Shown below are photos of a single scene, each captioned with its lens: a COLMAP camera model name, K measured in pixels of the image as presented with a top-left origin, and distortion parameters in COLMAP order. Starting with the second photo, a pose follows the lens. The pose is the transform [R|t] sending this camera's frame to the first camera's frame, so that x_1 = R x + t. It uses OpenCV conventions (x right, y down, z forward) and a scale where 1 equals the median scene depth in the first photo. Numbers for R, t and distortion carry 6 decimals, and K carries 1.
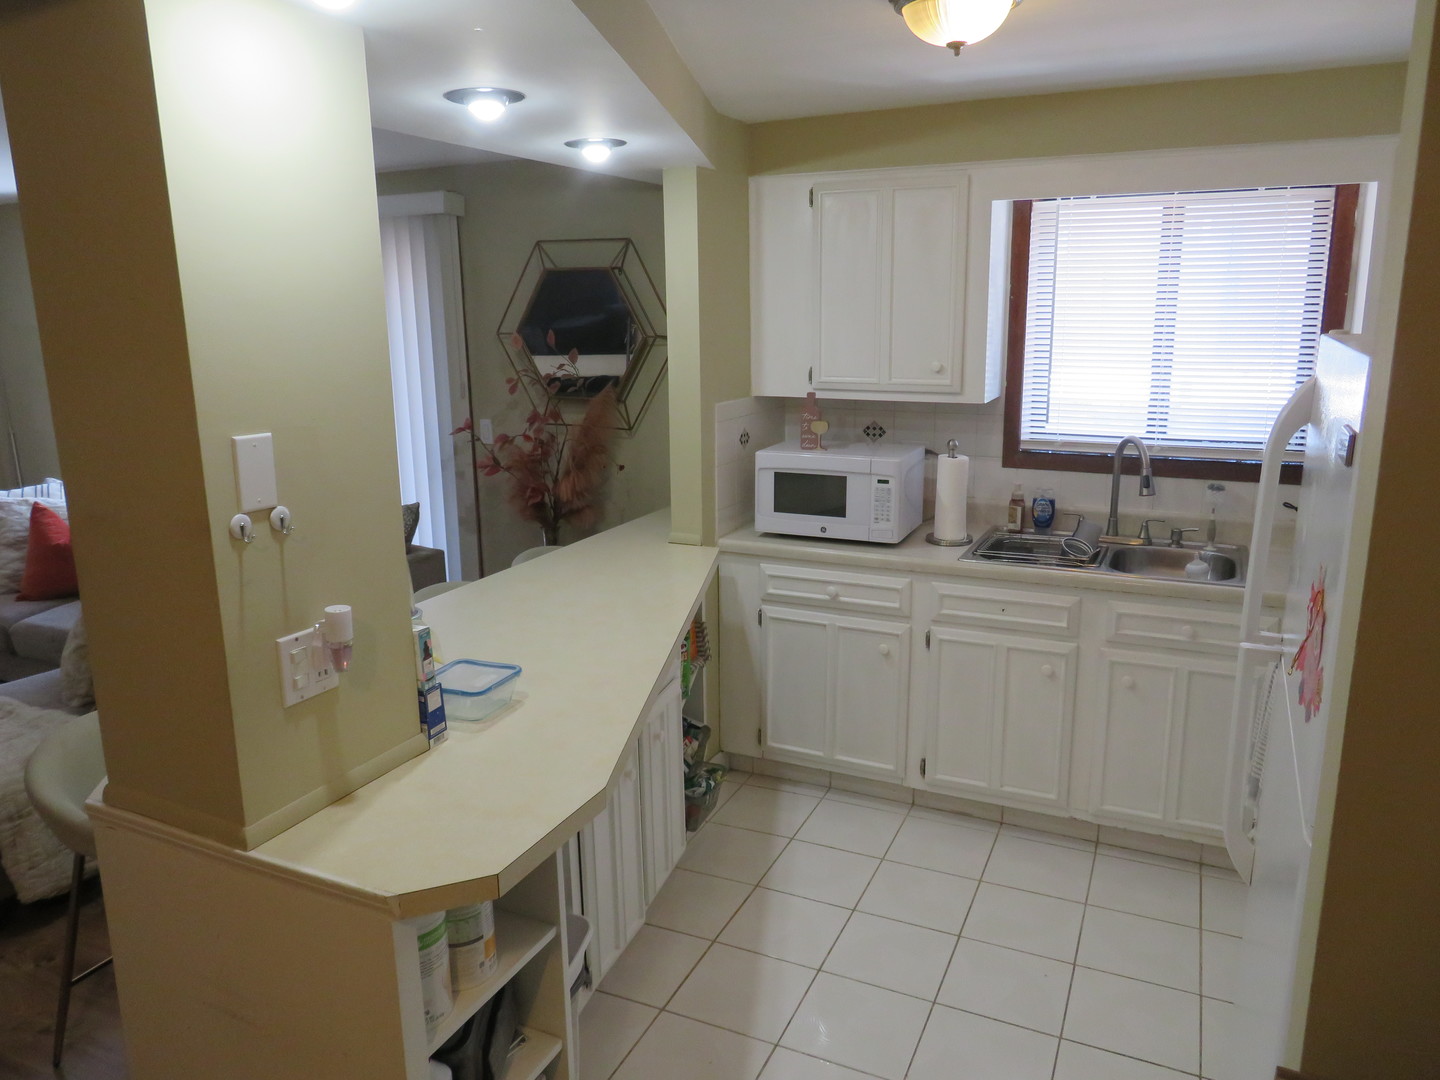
lens RADIAL K [[1038.5, 0, 719.3], [0, 1038.5, 535.6], [0, 0, 1]] dist [-0.003041, -0.000364]
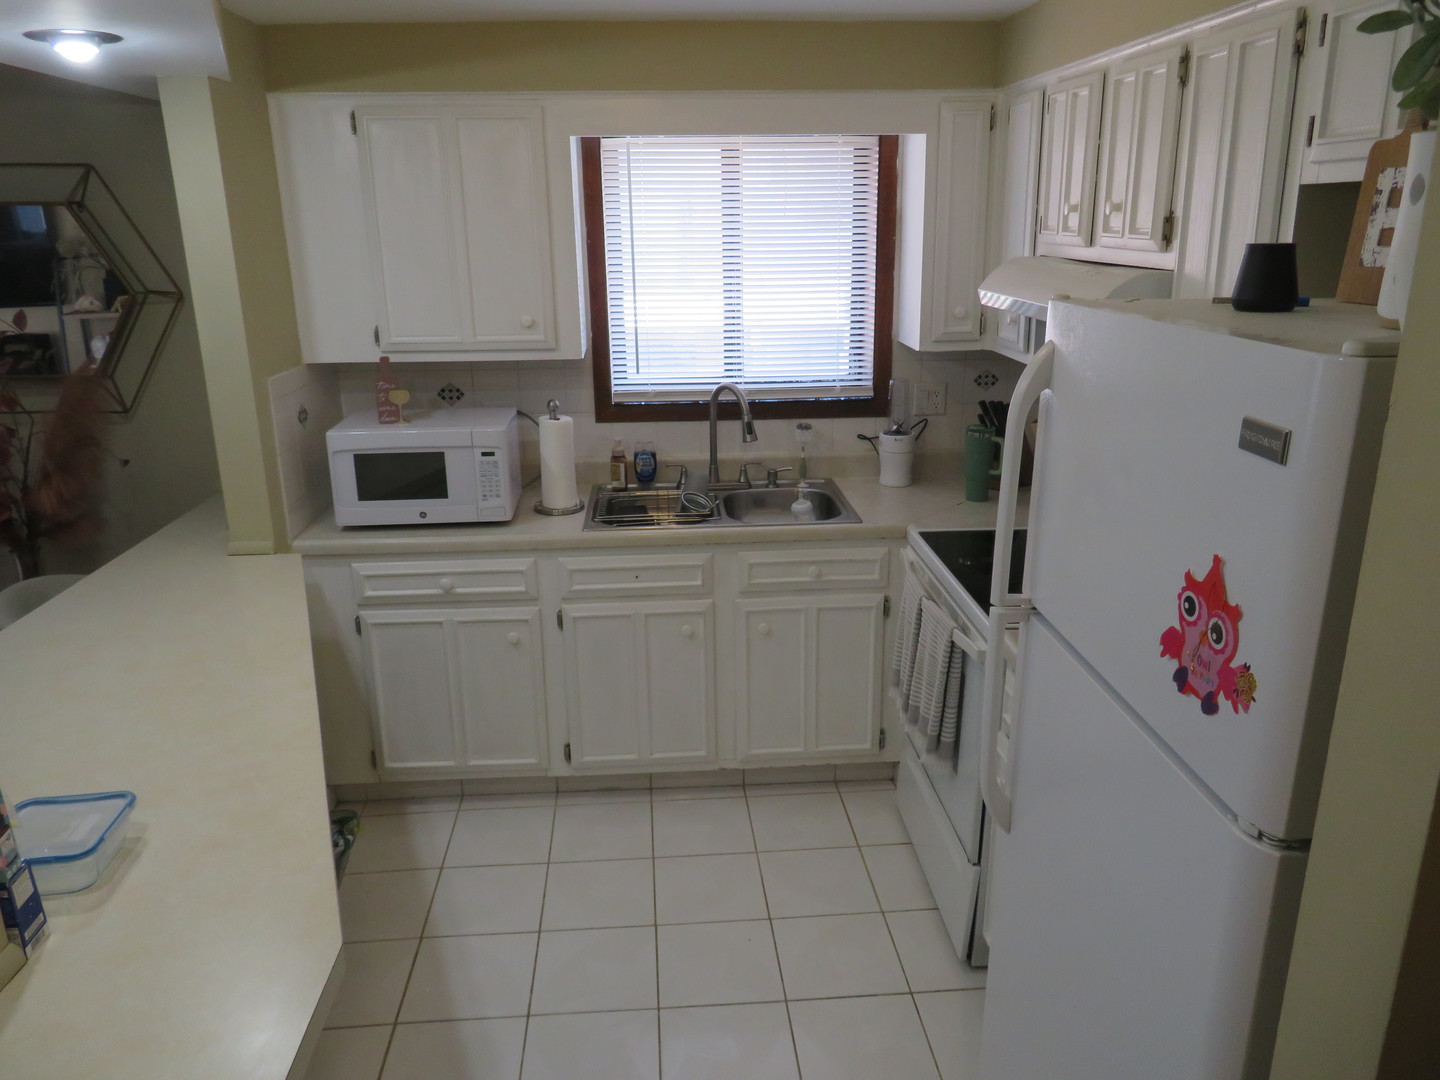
lens RADIAL K [[1029.3, 0, 721.5], [0, 1029.3, 536.9], [0, 0, 1]] dist [-0.009588, -0.003643]
pose [[0.871270, -0.142404, 0.469691, -0.090869], [0.109292, 0.989247, 0.097191, -0.044589], [-0.478480, -0.033346, 0.877465, 0.124769]]
